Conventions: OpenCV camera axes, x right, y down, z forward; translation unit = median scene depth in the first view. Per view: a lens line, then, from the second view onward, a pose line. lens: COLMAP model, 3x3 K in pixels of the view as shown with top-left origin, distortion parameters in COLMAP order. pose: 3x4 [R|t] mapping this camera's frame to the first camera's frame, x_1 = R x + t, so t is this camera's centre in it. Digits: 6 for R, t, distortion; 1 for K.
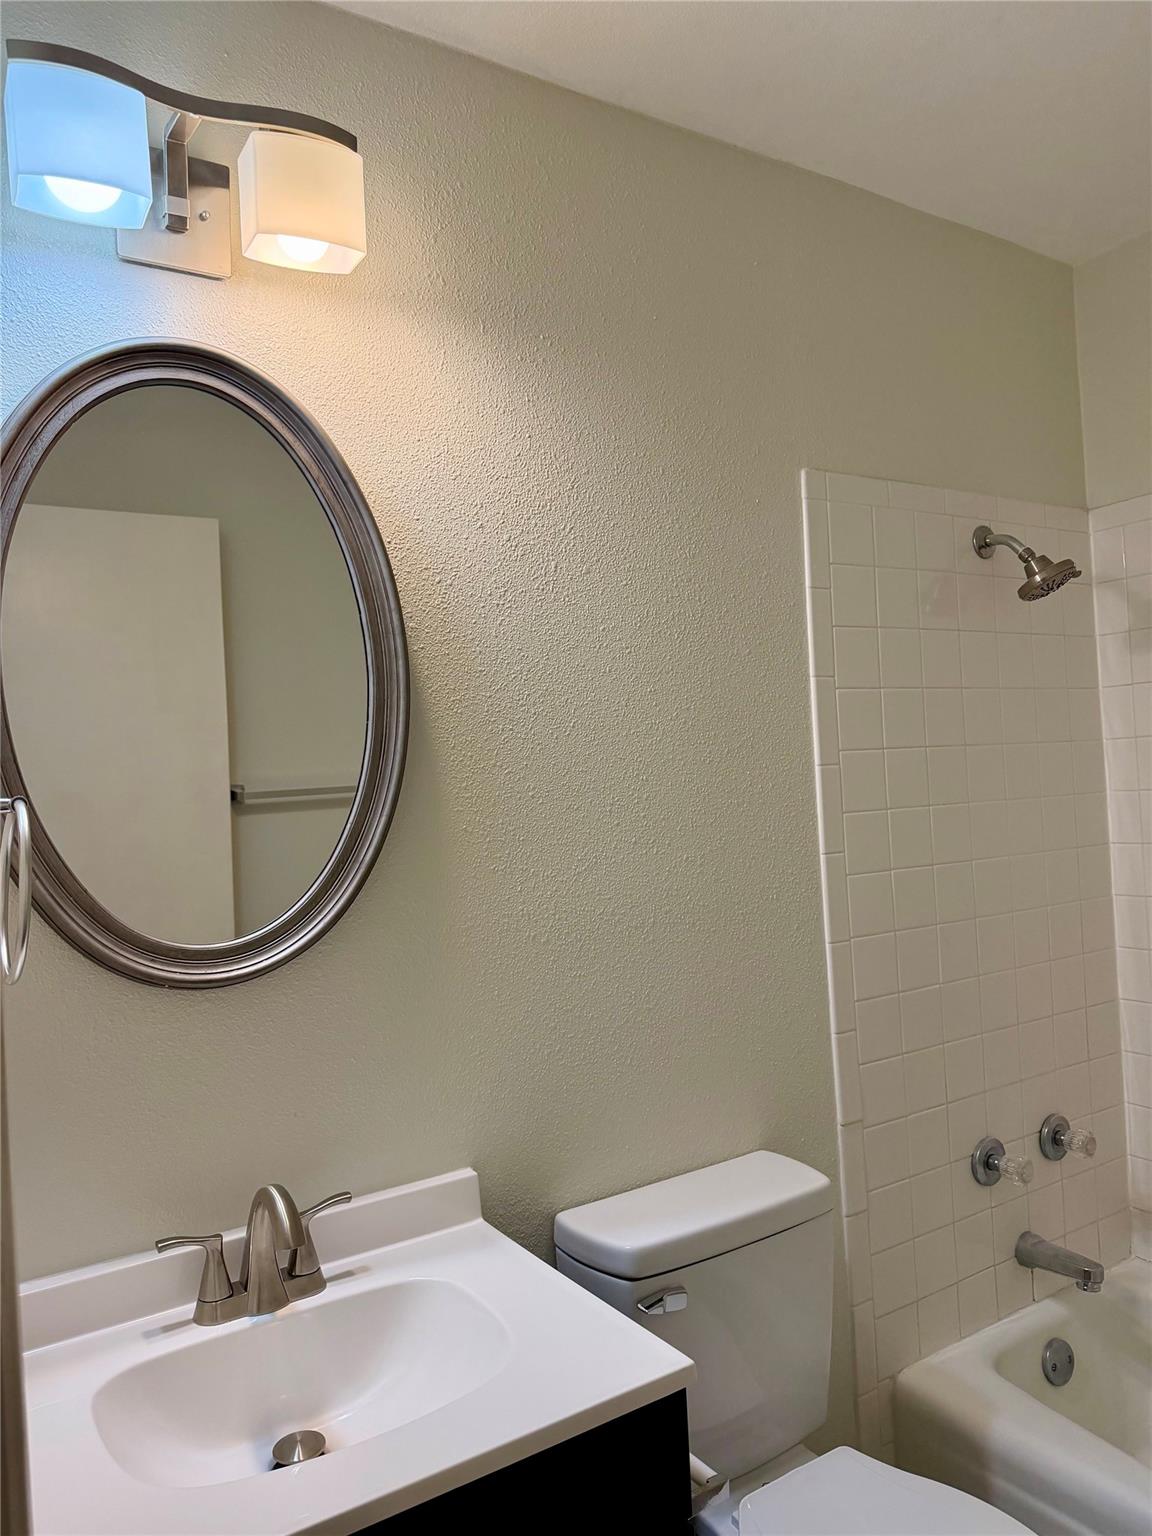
lens RADIAL K [[1081.0, 0, 576.0], [0, 1081.0, 768.0], [0, 0, 1]] dist [0.113859, -0.158326]
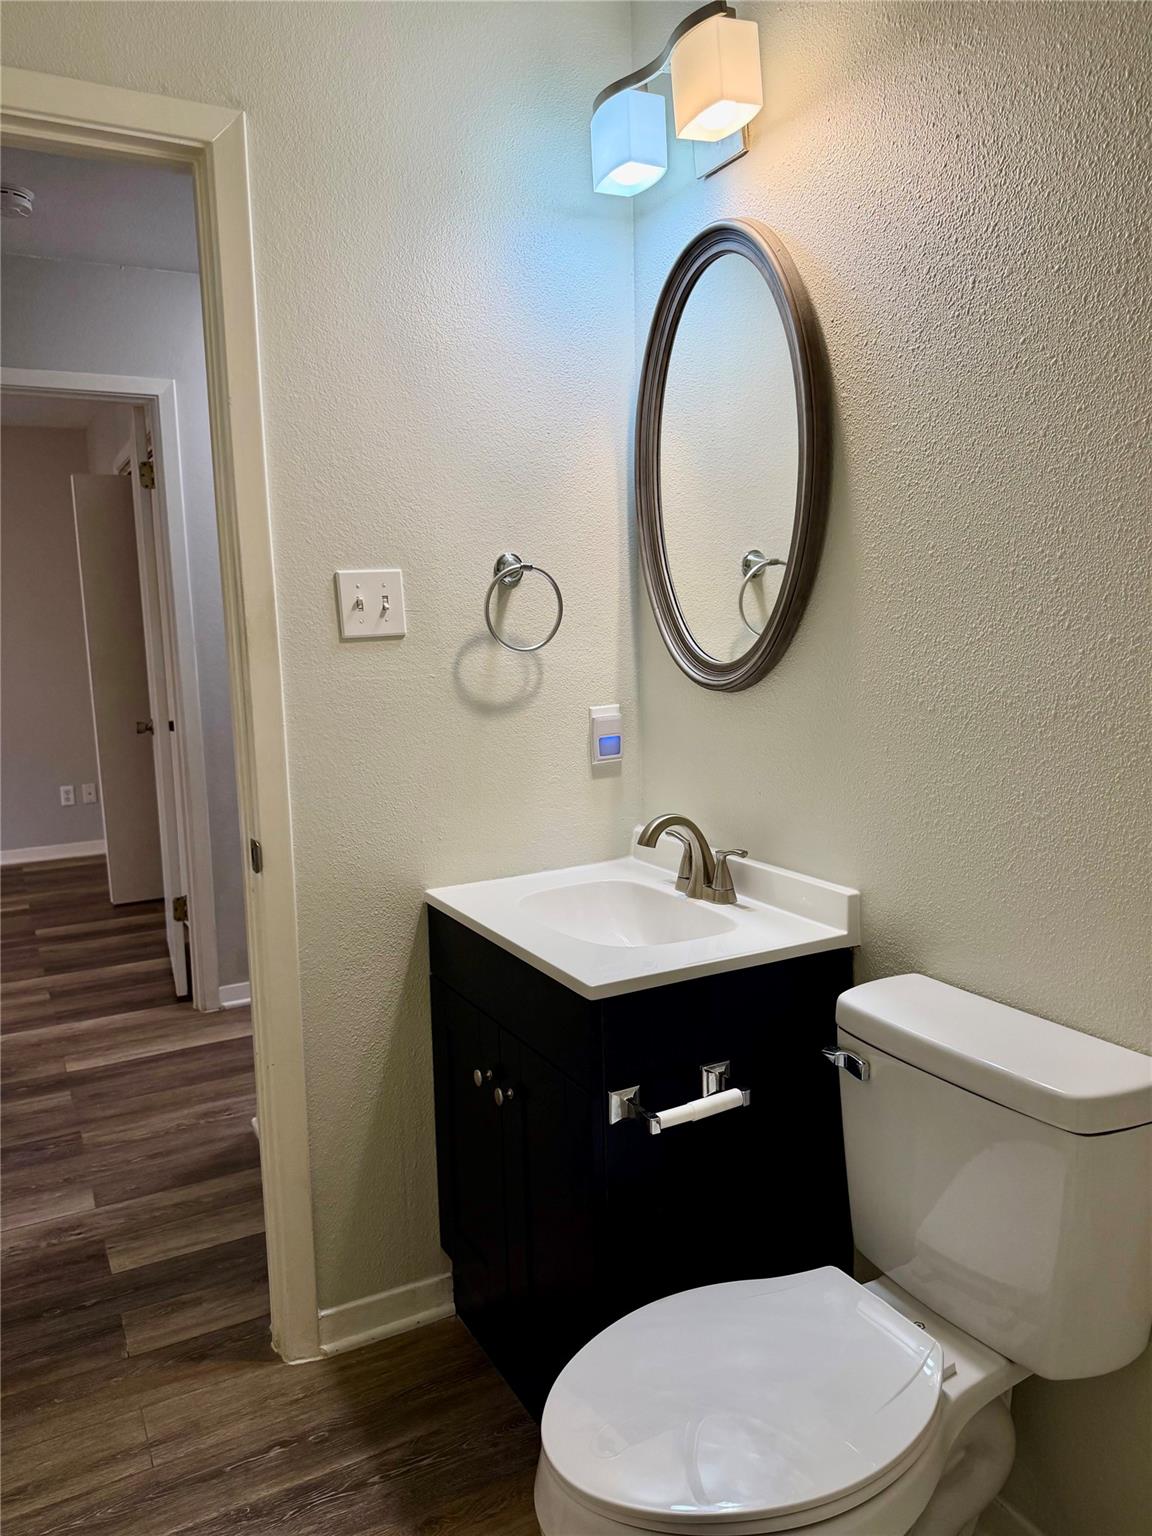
lens RADIAL K [[1081.0, 0, 576.0], [0, 1081.0, 768.0], [0, 0, 1]] dist [0.113859, -0.158326]
pose [[-0.062718, 0.192113, -0.979367, 0.957200], [0.040031, 0.980993, 0.189869, 0.014626], [0.997228, -0.027297, -0.069216, 0.761123]]
